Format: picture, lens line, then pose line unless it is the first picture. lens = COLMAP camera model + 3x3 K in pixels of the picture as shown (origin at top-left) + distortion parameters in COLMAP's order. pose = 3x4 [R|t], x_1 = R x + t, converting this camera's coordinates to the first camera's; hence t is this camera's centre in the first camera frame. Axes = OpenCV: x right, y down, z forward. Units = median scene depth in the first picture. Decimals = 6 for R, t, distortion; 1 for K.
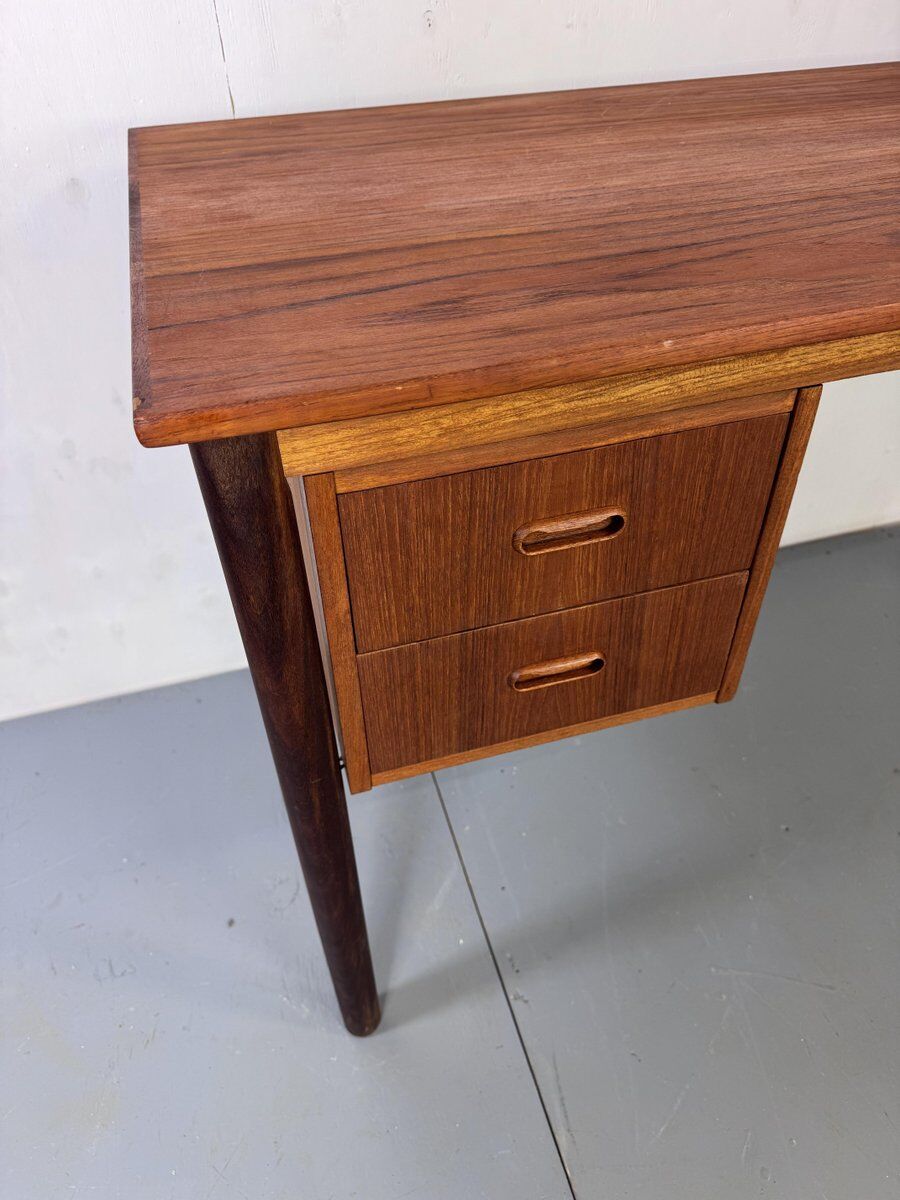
lens RADIAL K [[861.1, 0, 450.9], [0, 861.1, 602.9], [0, 0, 1]] dist [0.089990, -0.134280]
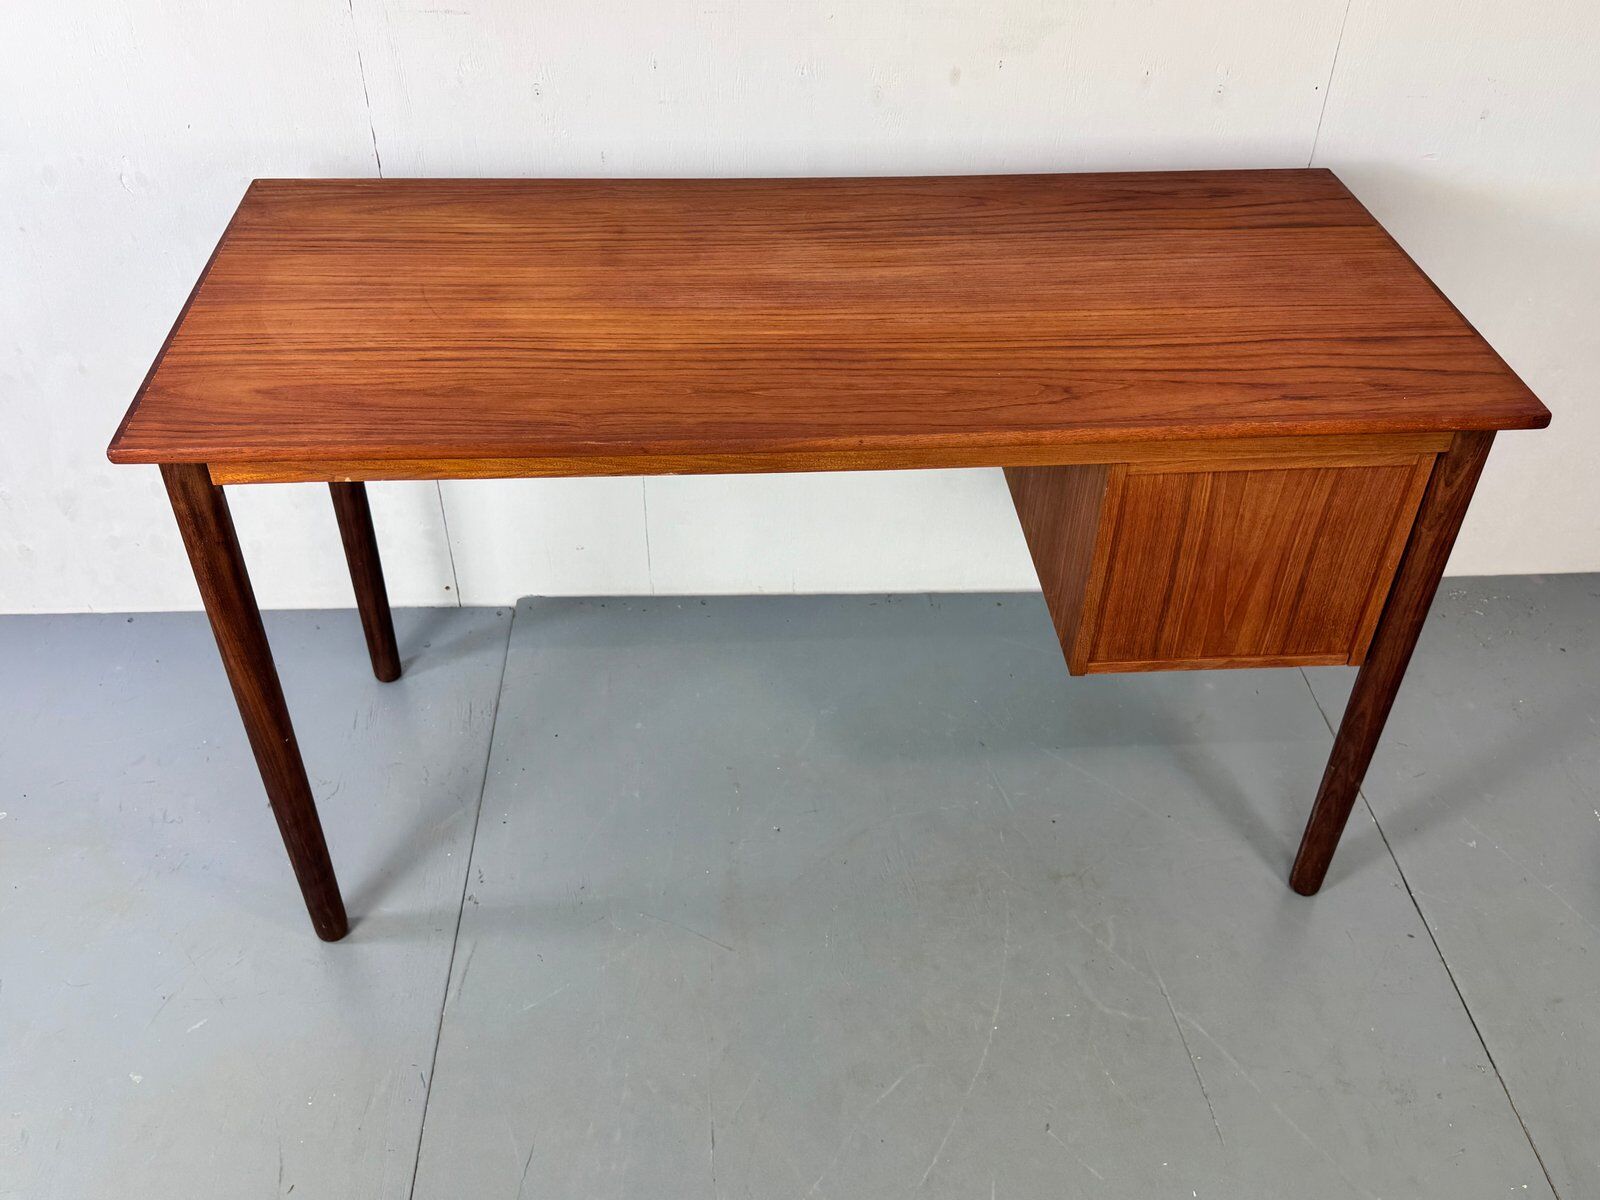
lens RADIAL K [[1386.9, 0, 783.6], [0, 1386.9, 601.2], [0, 0, 1]] dist [0.088151, -0.147364]
pose [[-0.974391, -0.134812, 0.179966, 0.246543], [0.152203, 0.193708, 0.969181, -3.168215], [-0.165518, 0.971753, -0.168228, 2.337520]]
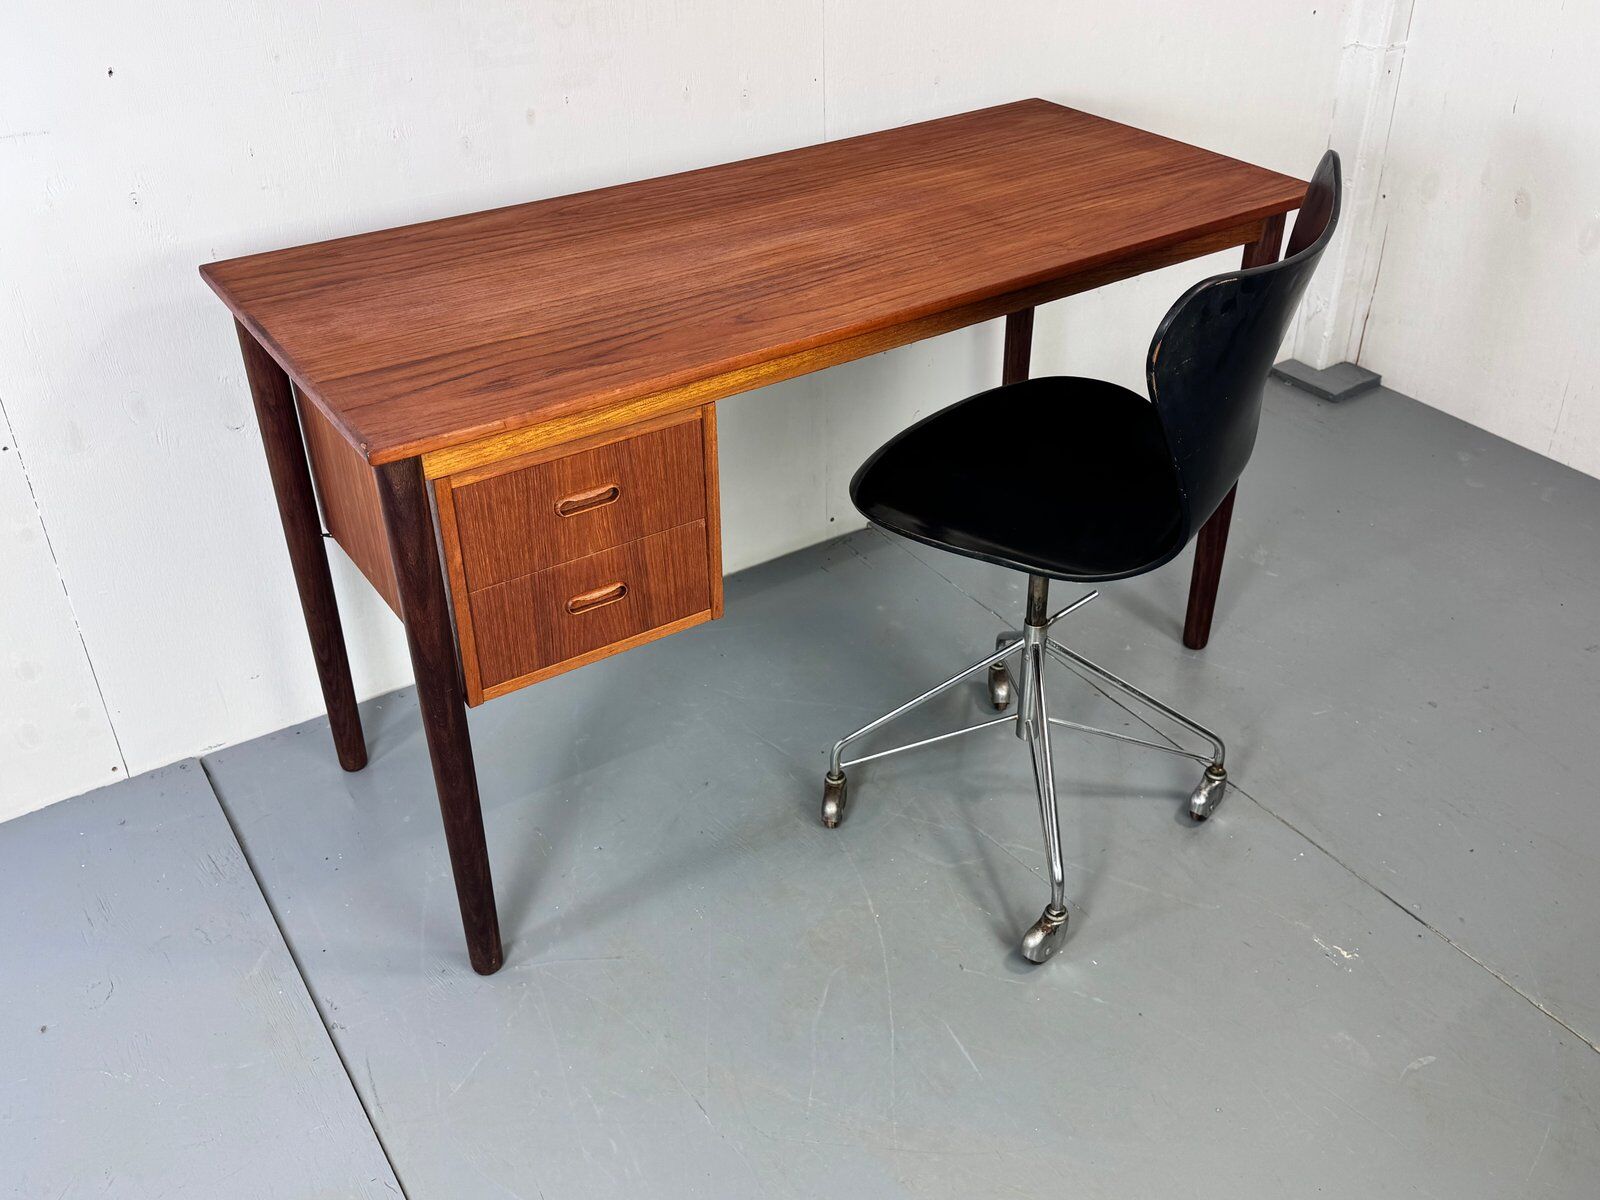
lens RADIAL K [[1495.9, 0, 798.8], [0, 1495.9, 572.1], [0, 0, 1]] dist [0.080891, 0.000000]
pose [[0.957326, -0.139161, 0.253302, -0.222190], [0.175756, 0.976076, -0.128007, 0.488683], [-0.229428, 0.167064, 0.958881, -1.825195]]
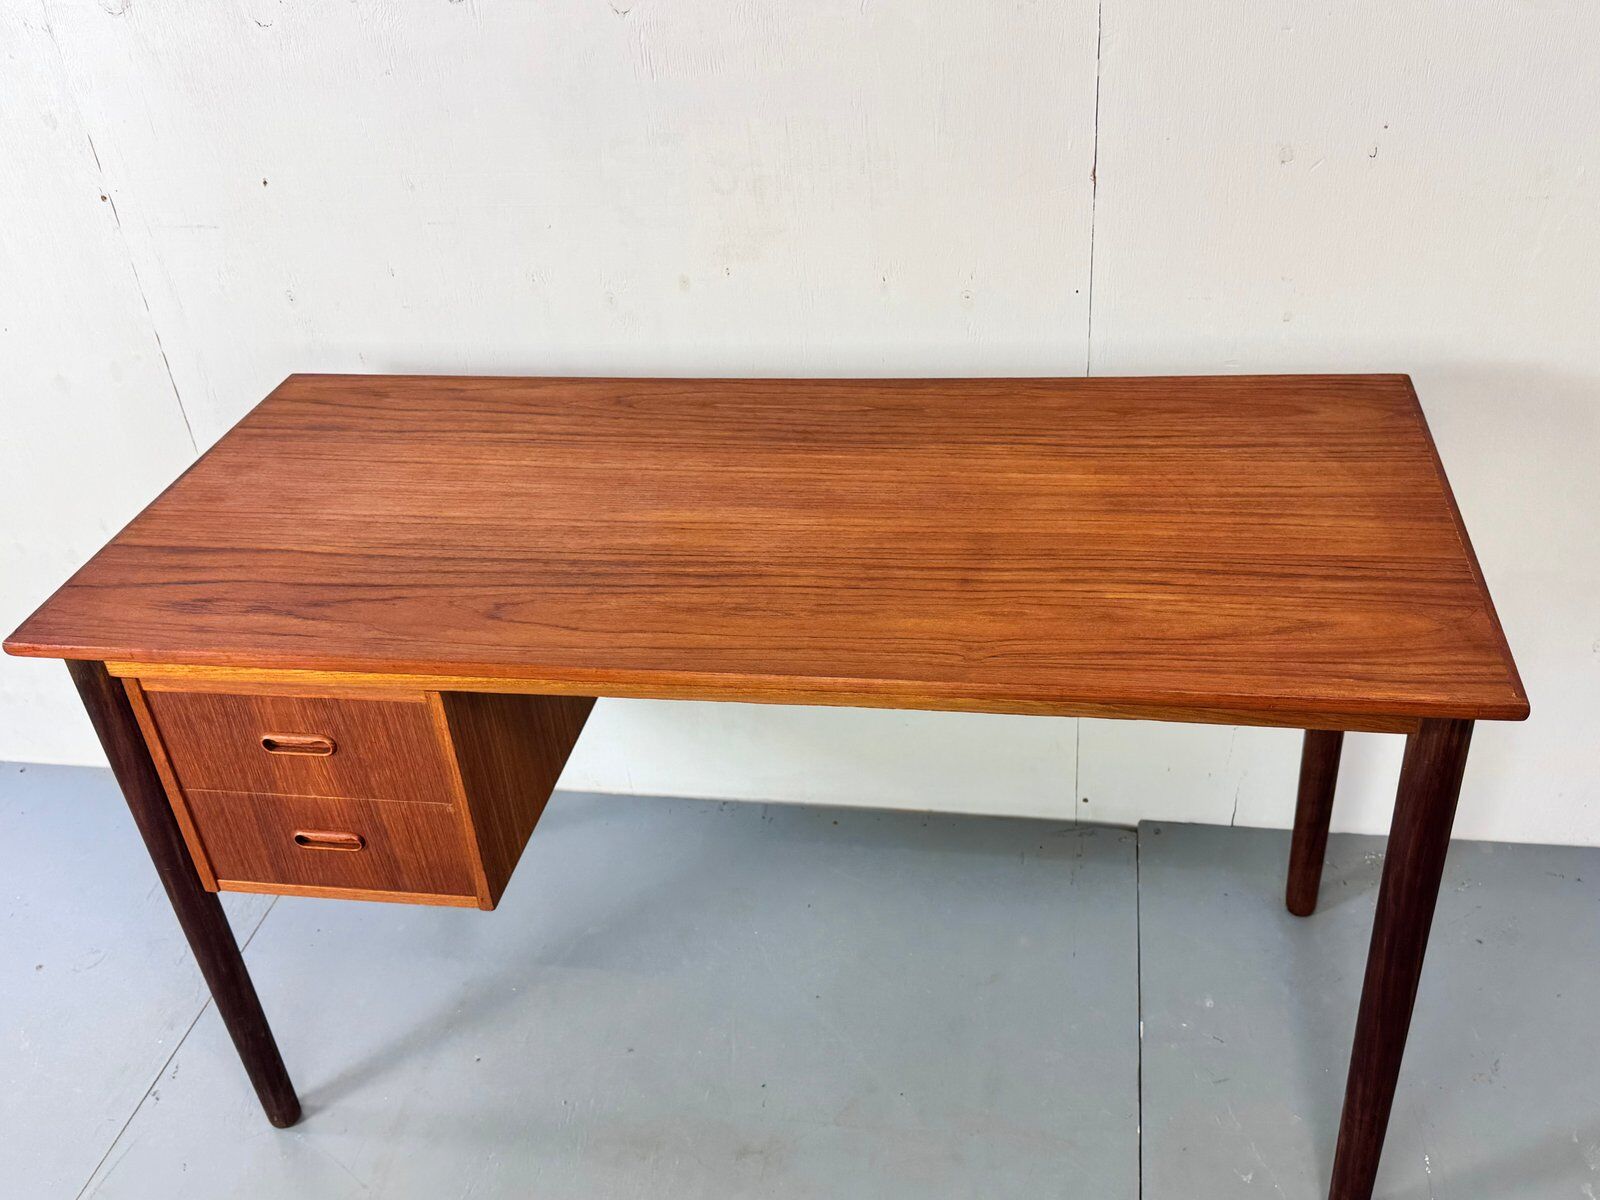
lens RADIAL K [[1495.9, 0, 794.1], [0, 1495.9, 586.0], [0, 0, 1]] dist [0.080891, 0.000000]
pose [[0.887790, 0.207388, -0.410875, 1.925849], [-0.249411, 0.967065, -0.050788, -0.430320], [0.386810, 0.147566, 0.910276, -1.113417]]
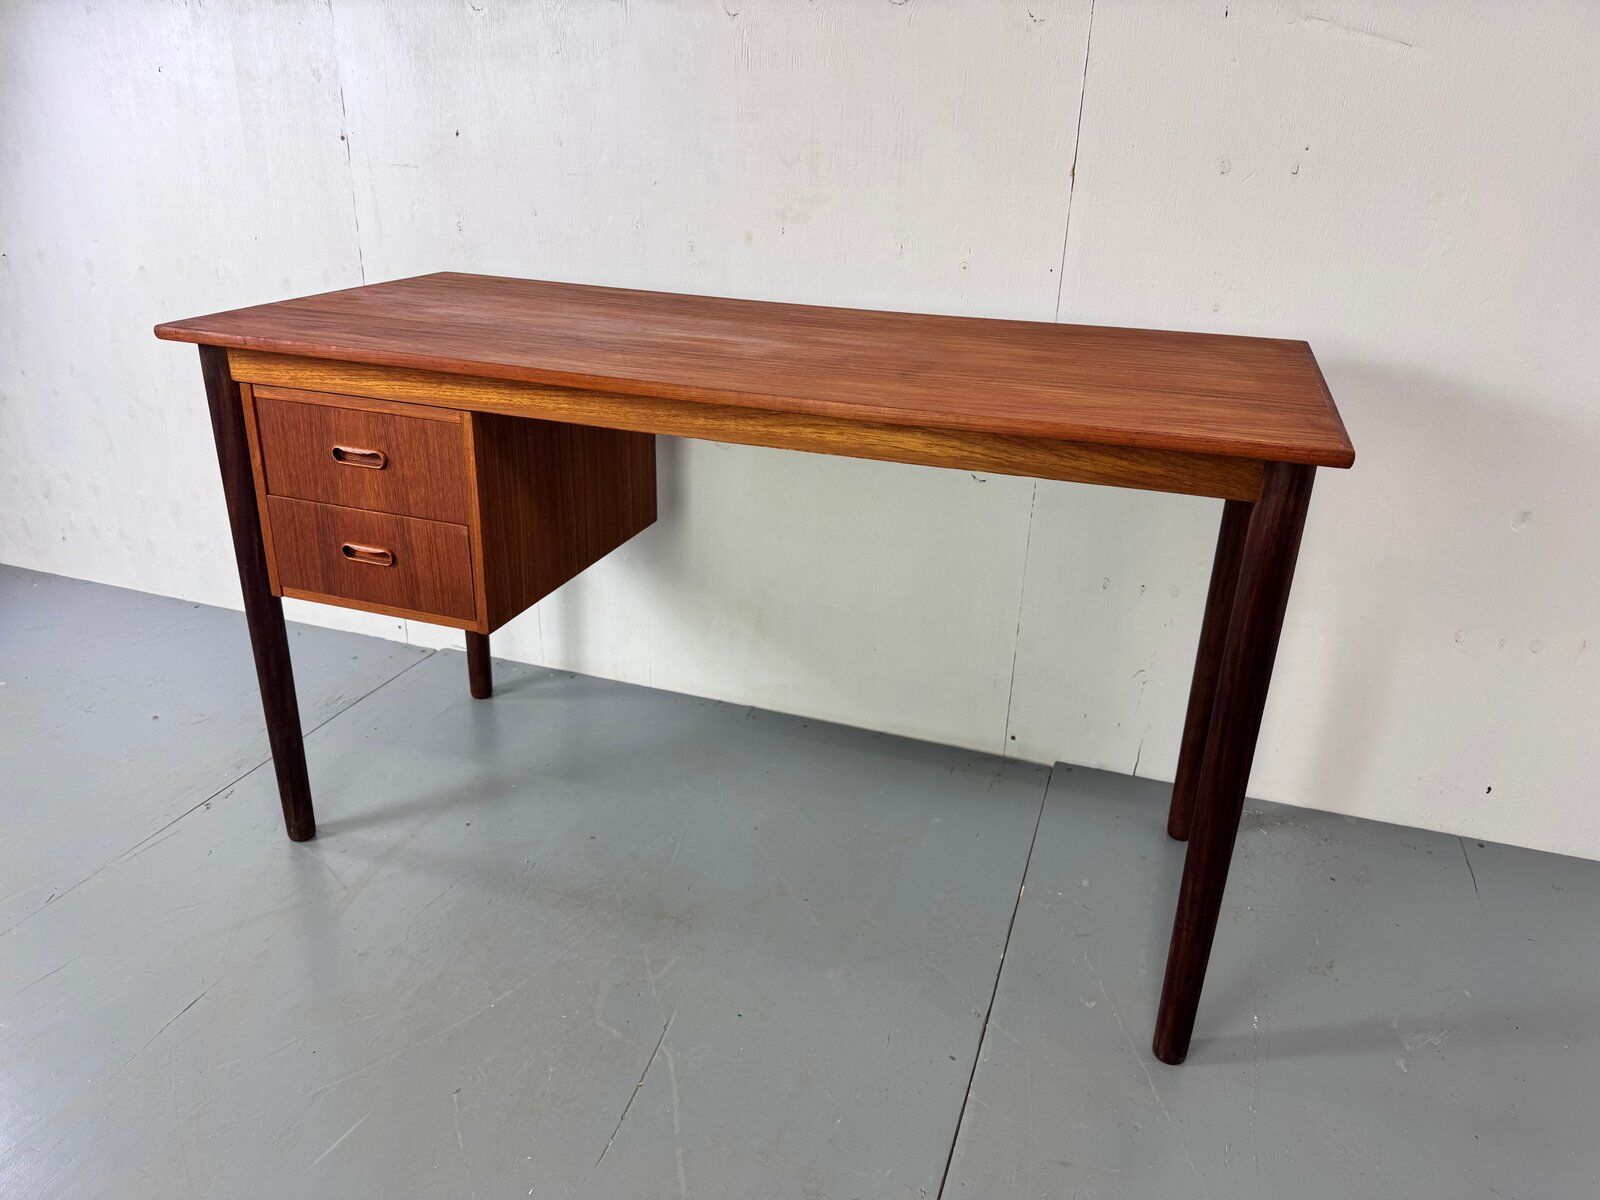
lens RADIAL K [[1148.2, 0, 795.9], [0, 1148.2, 589.1], [0, 0, 1]] dist [0.089990, -0.134280]
pose [[0.812375, 0.266192, -0.518835, 2.283189], [-0.414795, 0.889148, -0.193289, 0.266175], [0.409869, 0.372233, 0.832737, -0.611245]]
